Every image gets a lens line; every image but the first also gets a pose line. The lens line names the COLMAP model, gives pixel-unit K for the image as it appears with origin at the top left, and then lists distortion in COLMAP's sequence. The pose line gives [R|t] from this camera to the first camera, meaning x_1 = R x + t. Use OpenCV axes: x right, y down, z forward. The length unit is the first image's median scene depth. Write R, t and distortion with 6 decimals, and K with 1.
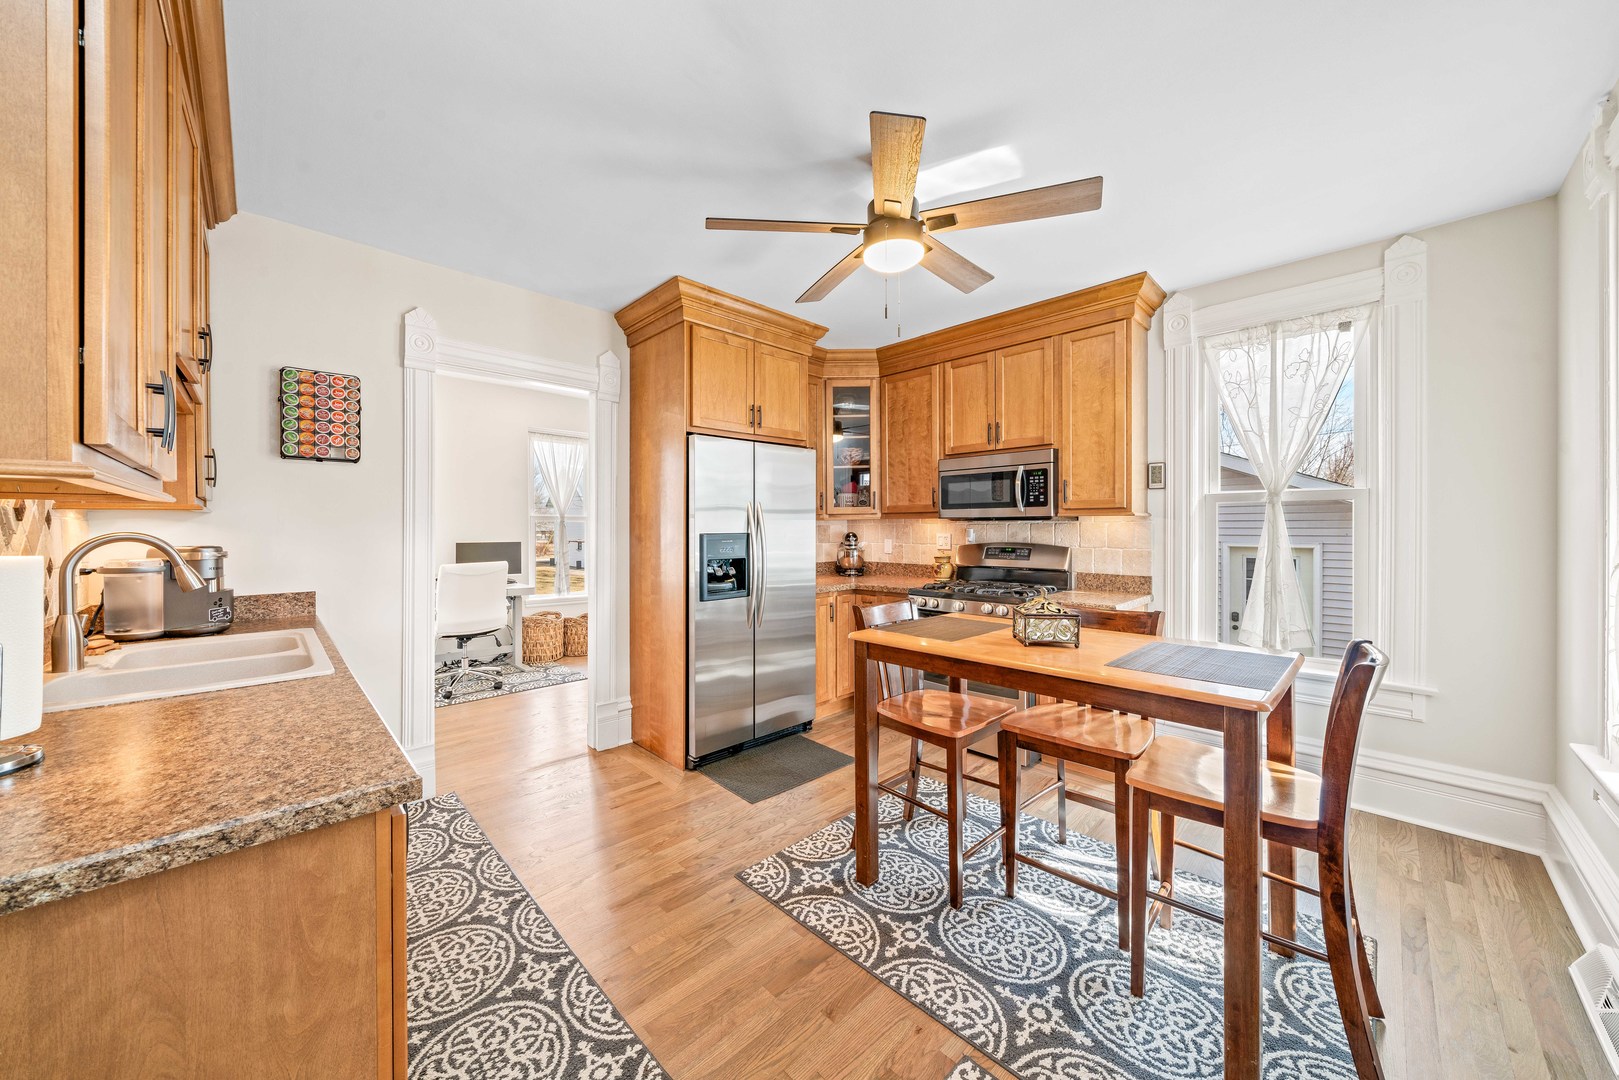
lens RADIAL K [[563.5, 0, 804.0], [0, 563.5, 531.8], [0, 0, 1]] dist [-0.008157, 0.000167]
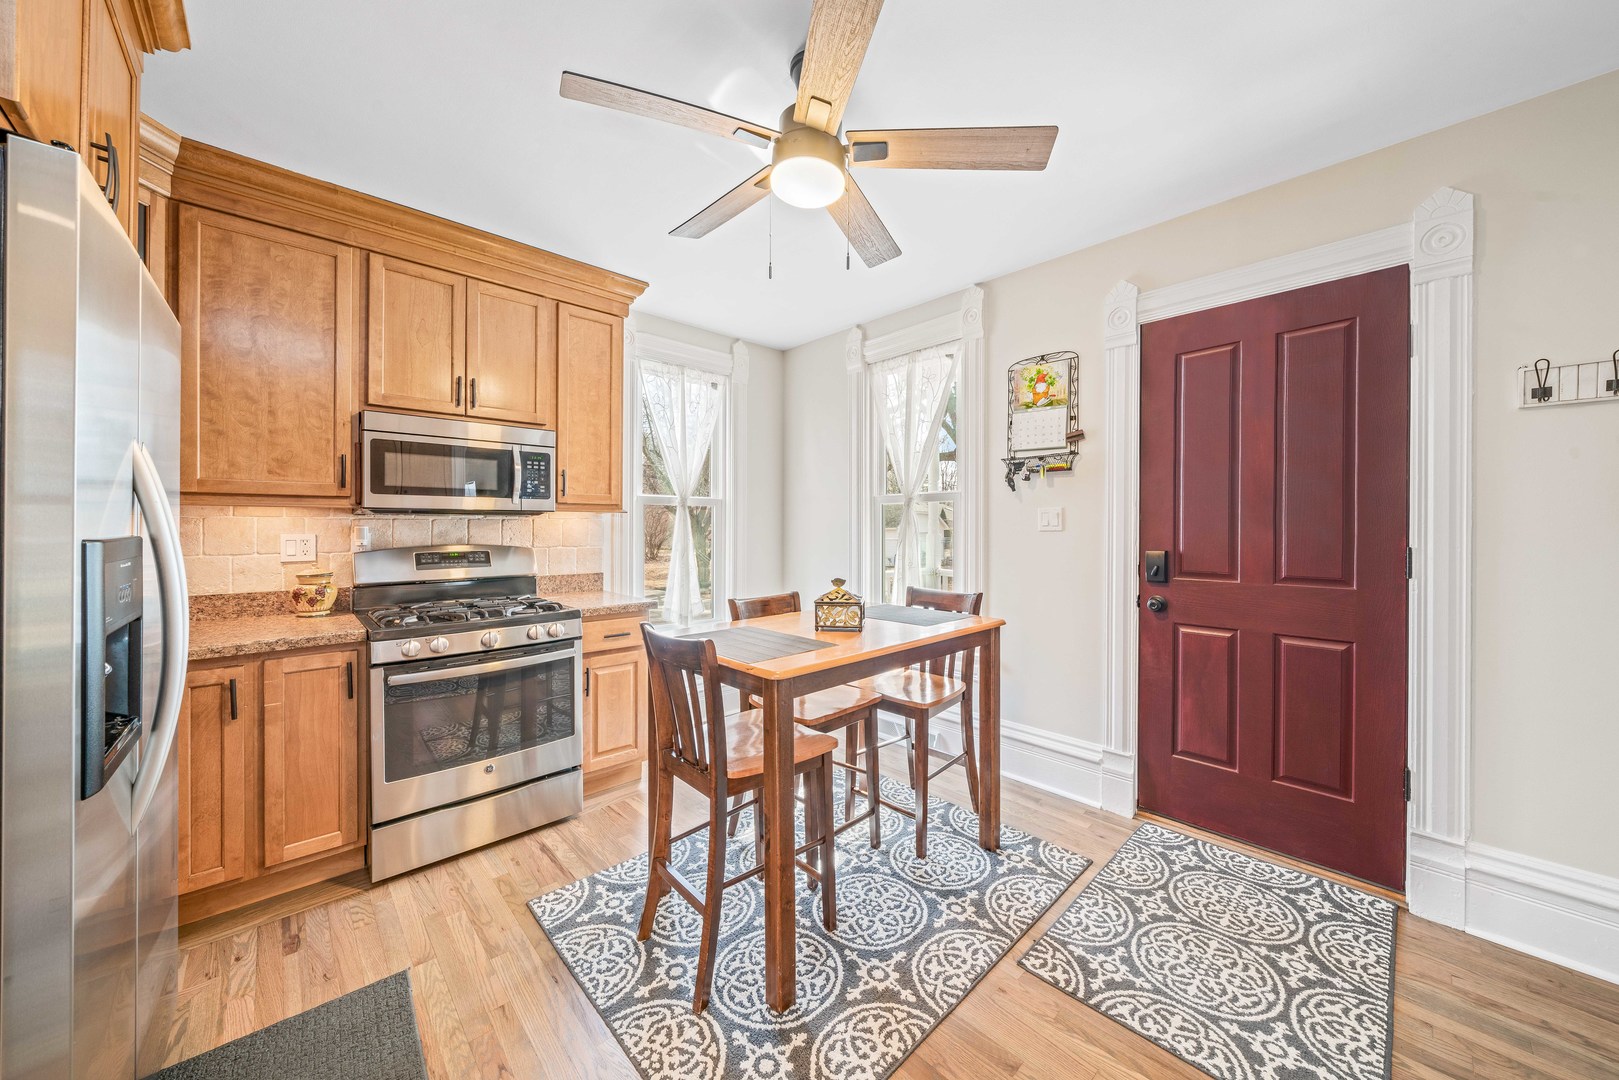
lens RADIAL K [[563.5, 0, 801.8], [0, 563.5, 527.8], [0, 0, 1]] dist [-0.008157, 0.000167]
pose [[0.034575, 0.000204, 0.999402, -0.441085], [0.009157, 0.999958, -0.000521, 0.001688], [-0.999360, 0.009170, 0.034571, 0.671883]]
